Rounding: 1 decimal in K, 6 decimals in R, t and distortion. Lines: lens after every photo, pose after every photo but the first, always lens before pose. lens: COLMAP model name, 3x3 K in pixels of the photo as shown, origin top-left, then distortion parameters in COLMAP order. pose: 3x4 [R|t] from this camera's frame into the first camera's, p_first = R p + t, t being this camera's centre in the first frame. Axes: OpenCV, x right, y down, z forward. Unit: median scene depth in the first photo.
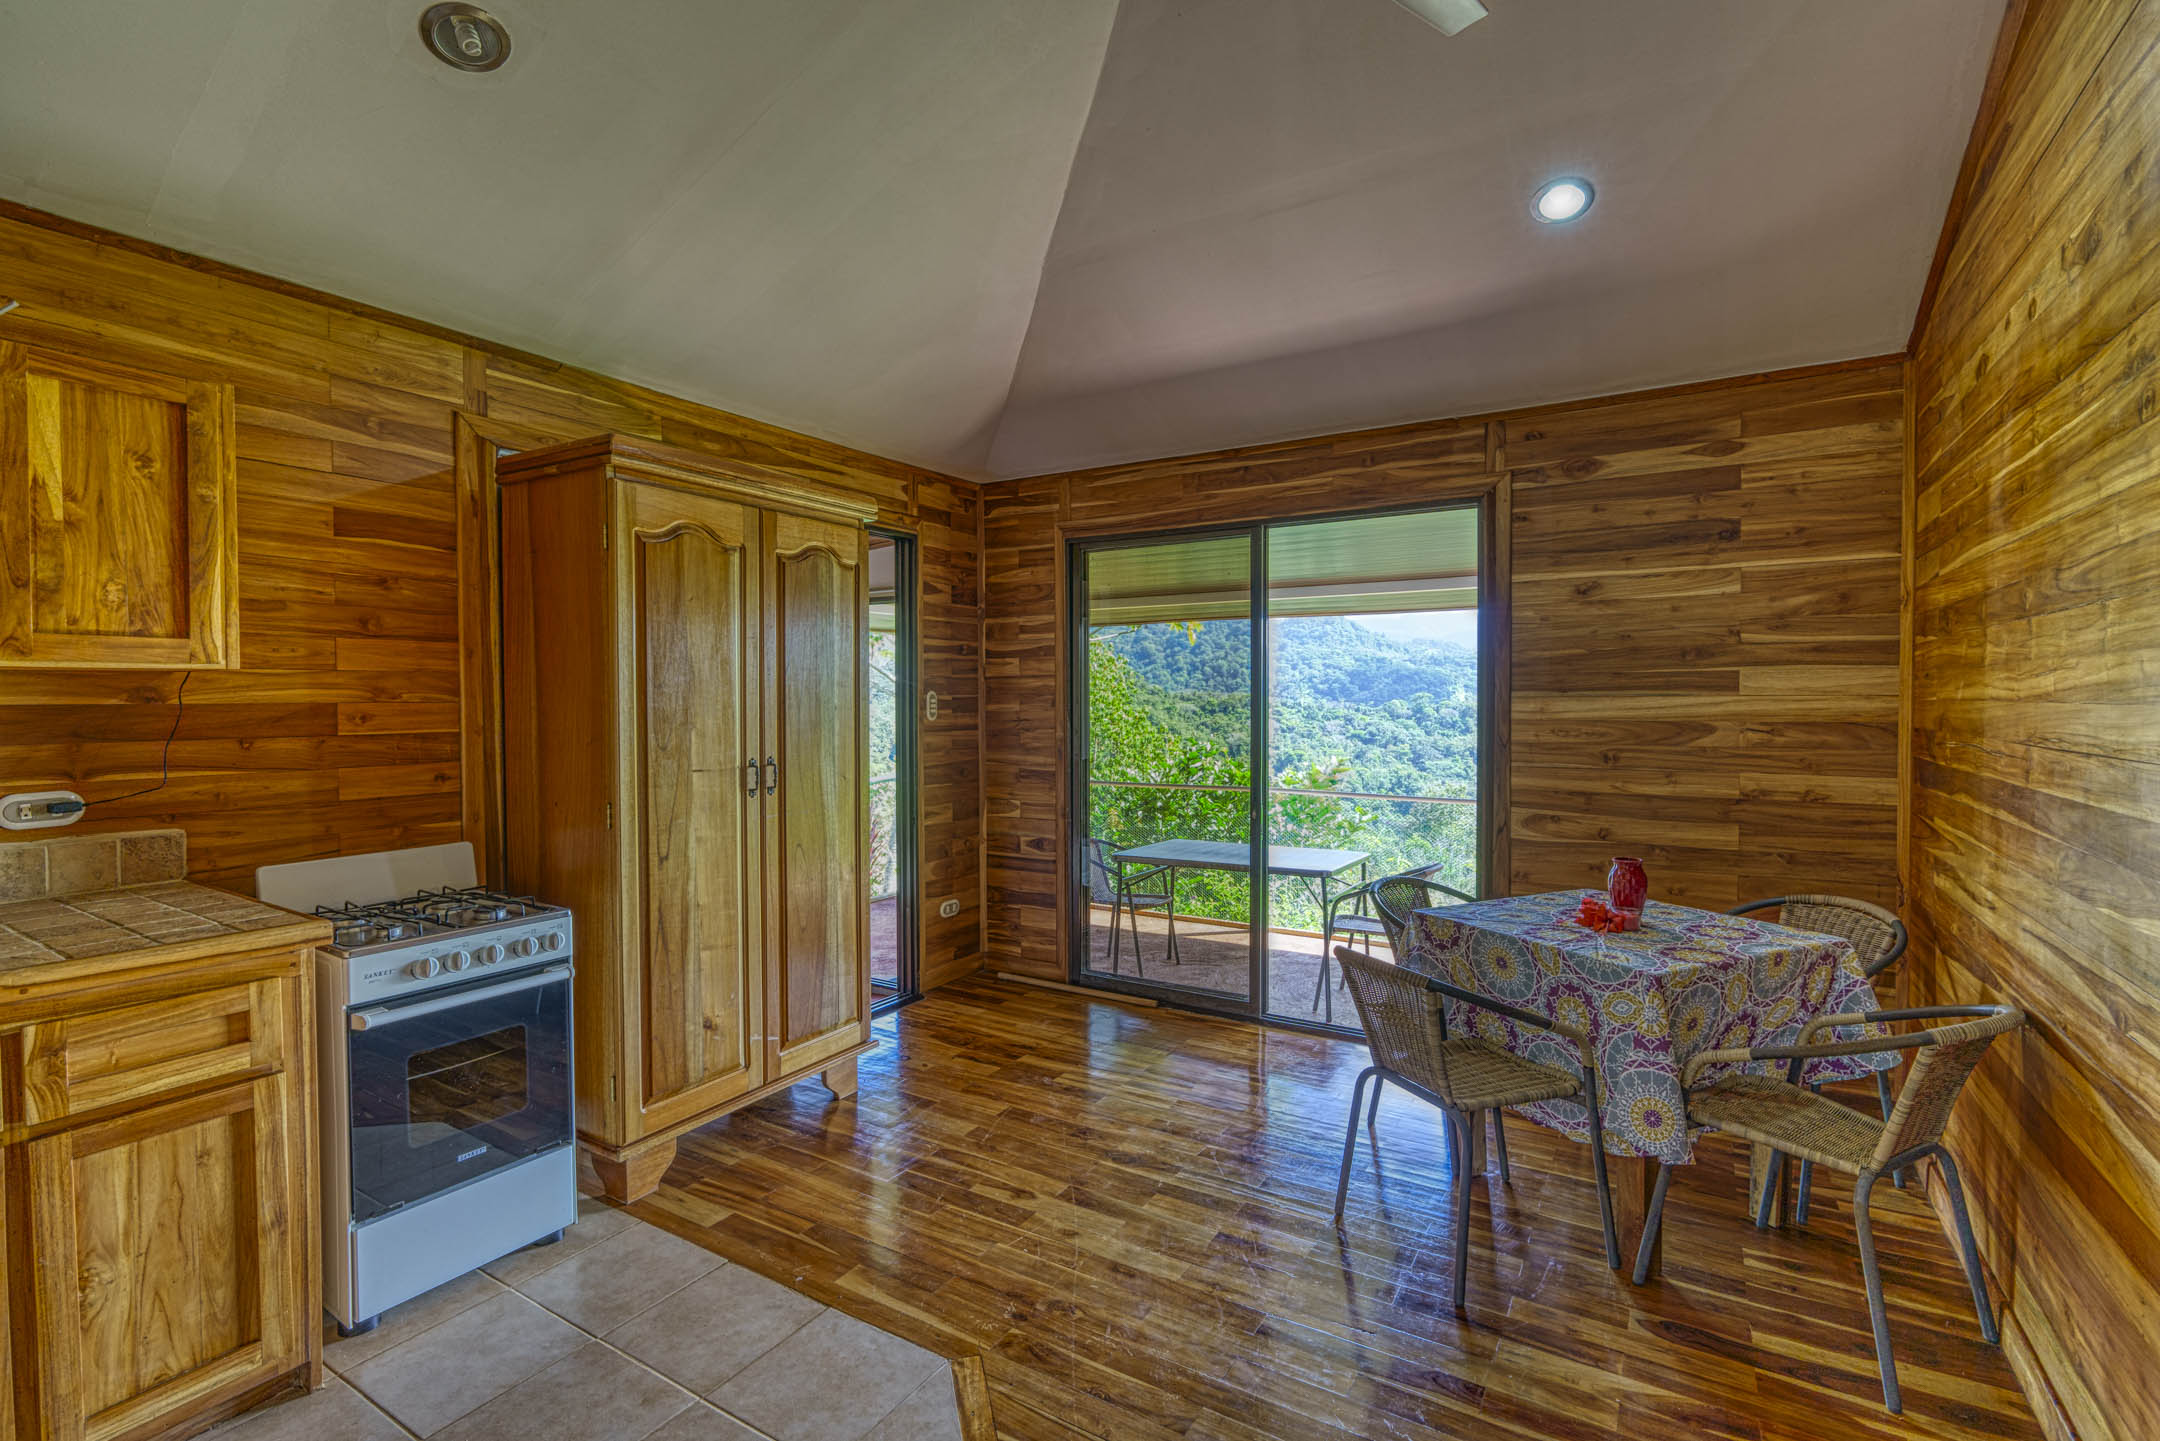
lens RADIAL K [[981.6, 0, 1080.0], [0, 981.6, 720.5], [0, 0, 1]] dist [0.000419, 0.001084]
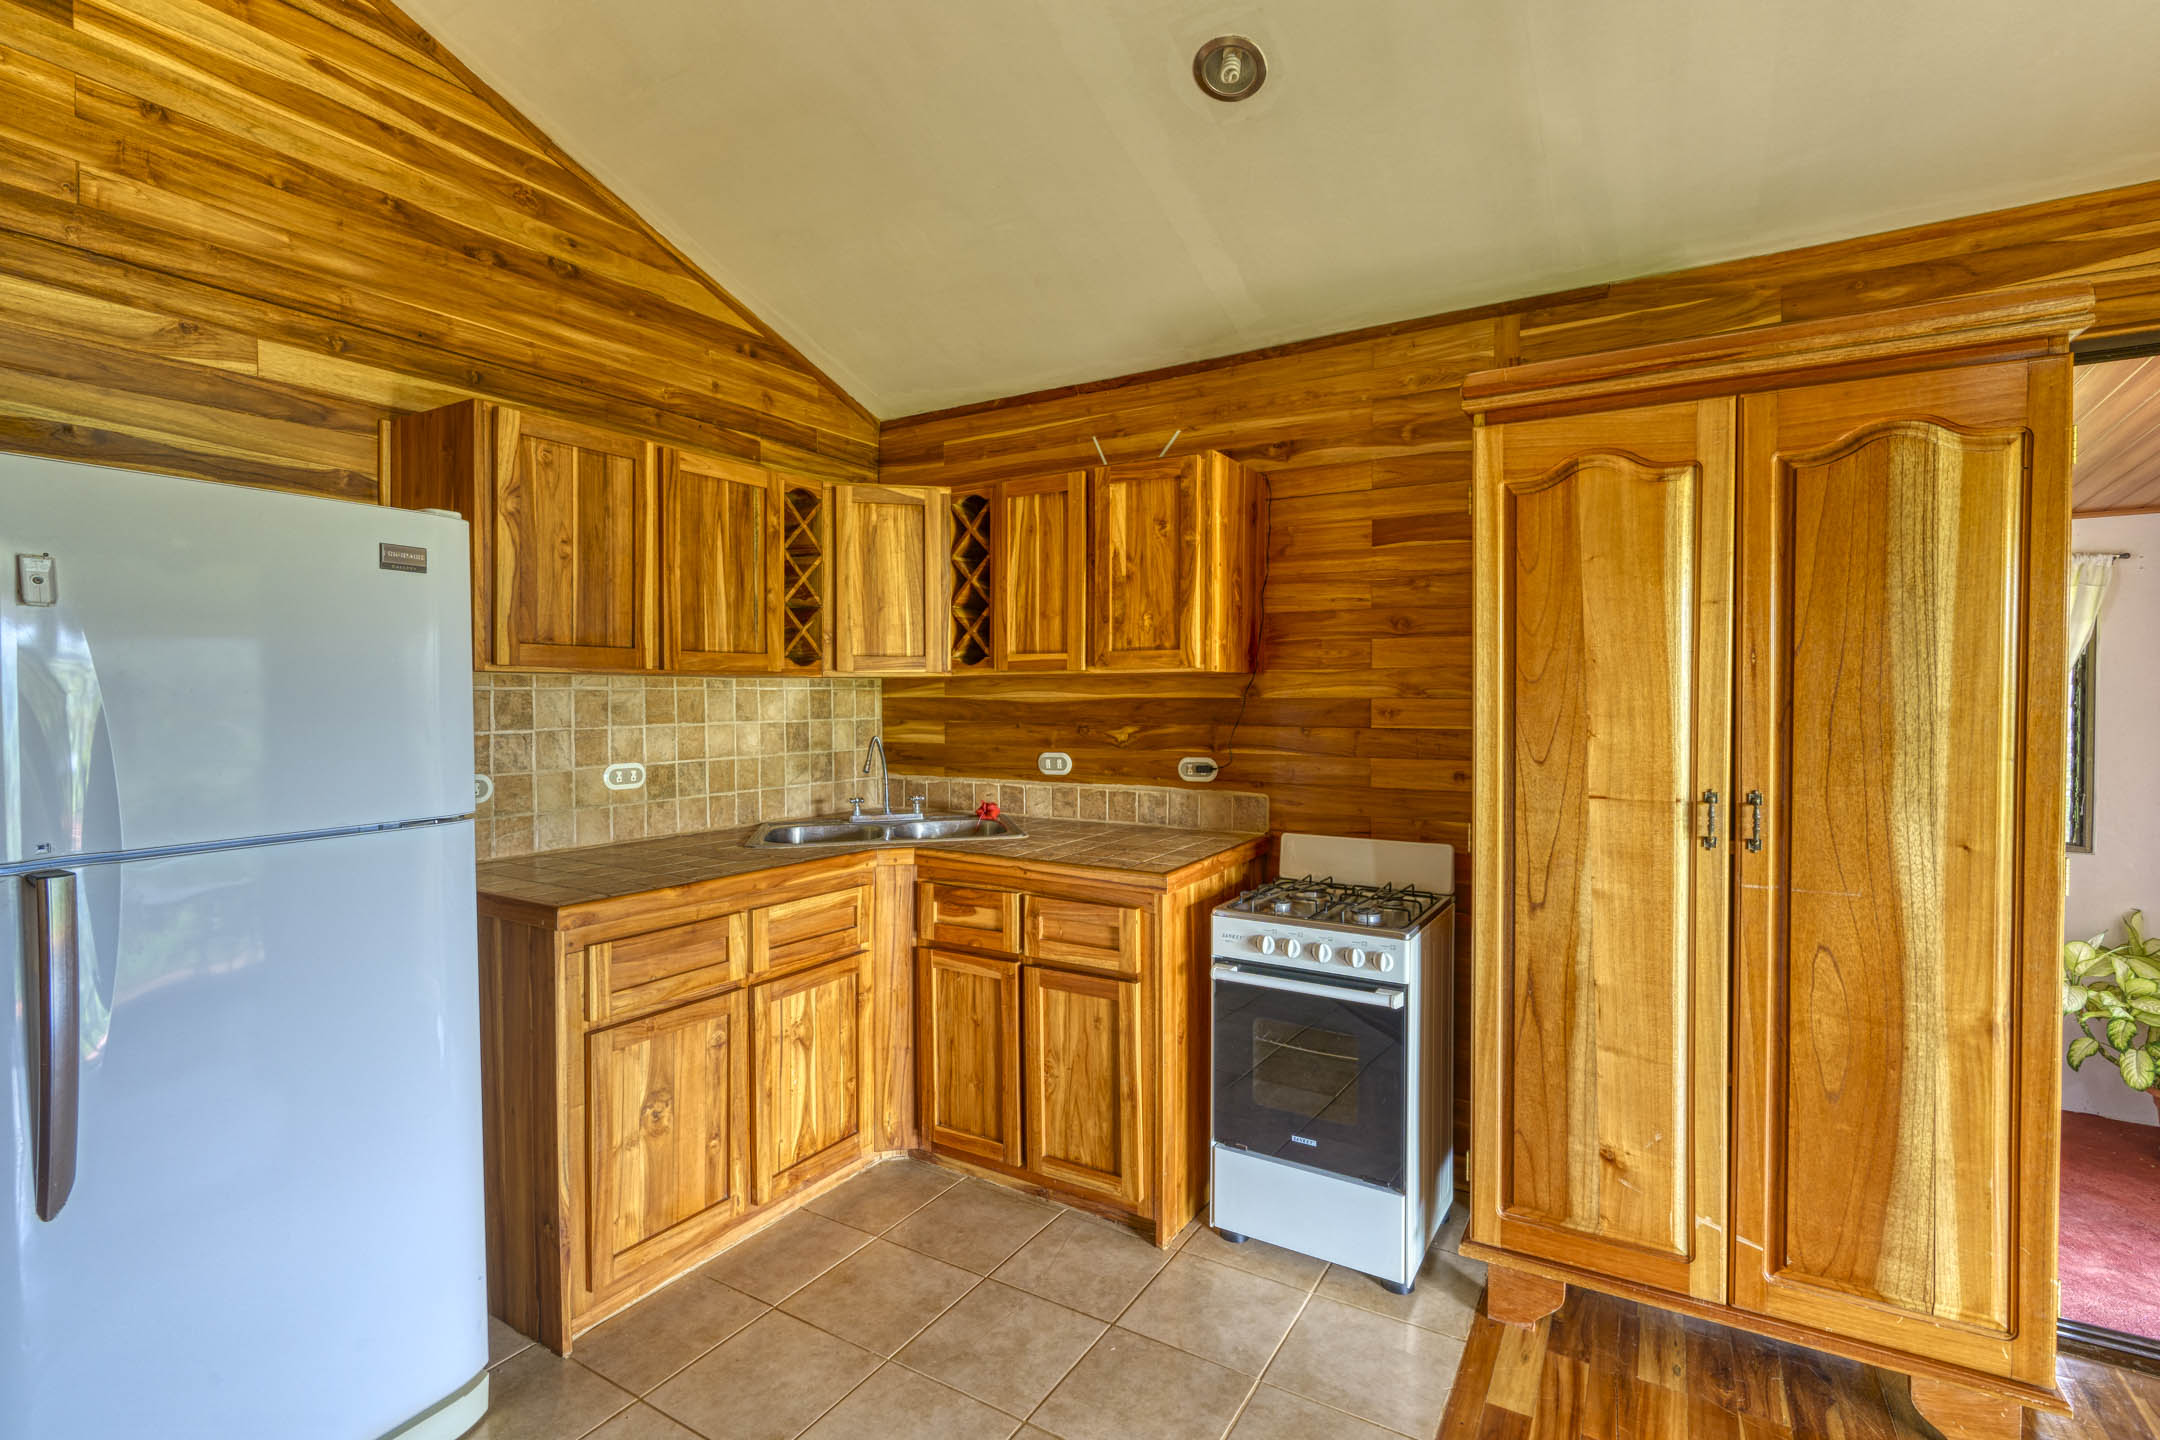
lens RADIAL K [[1001.7, 0, 1080.0], [0, 1001.7, 720.0], [0, 0, 1]] dist [-0.002230, -0.000212]
pose [[0.007548, 0.029056, -0.999549, 0.351164], [-0.024847, 0.999275, 0.028860, -0.017409], [0.999663, 0.024618, 0.008264, 0.644344]]
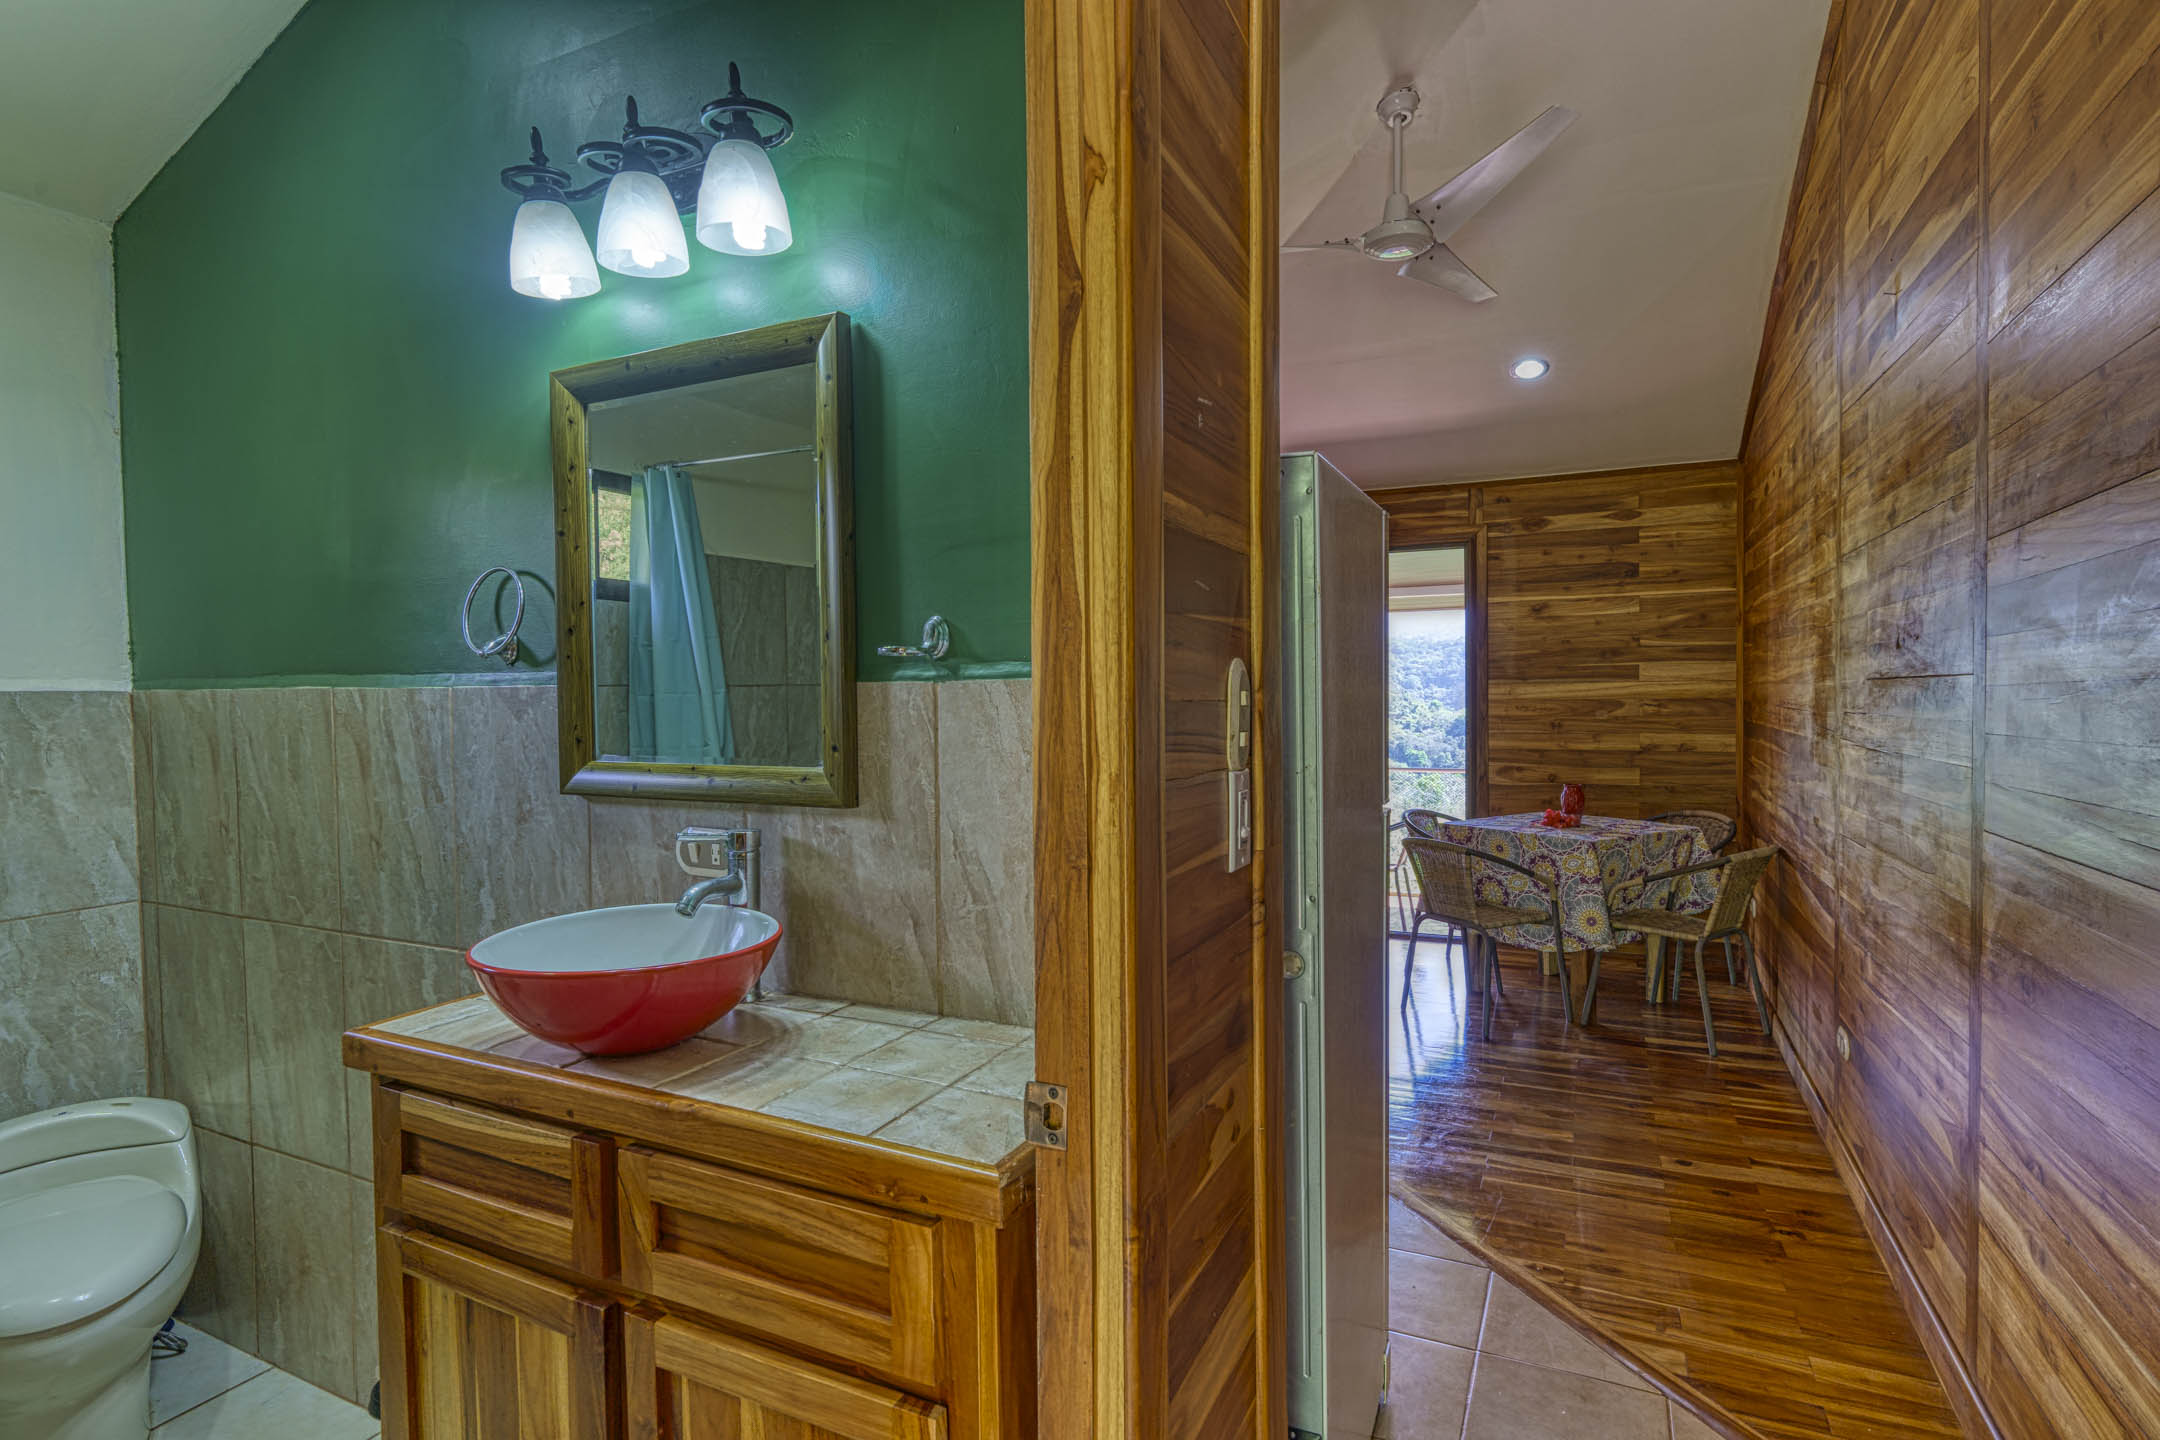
lens RADIAL K [[1081.1, 0, 1080.0], [0, 1081.1, 720.0], [0, 0, 1]] dist [0.001894, -0.000100]
pose [[0.994448, -0.011887, 0.104553, -0.411434], [0.011345, 0.999919, 0.005777, 0.016845], [-0.104613, -0.004558, 0.994503, -0.648940]]
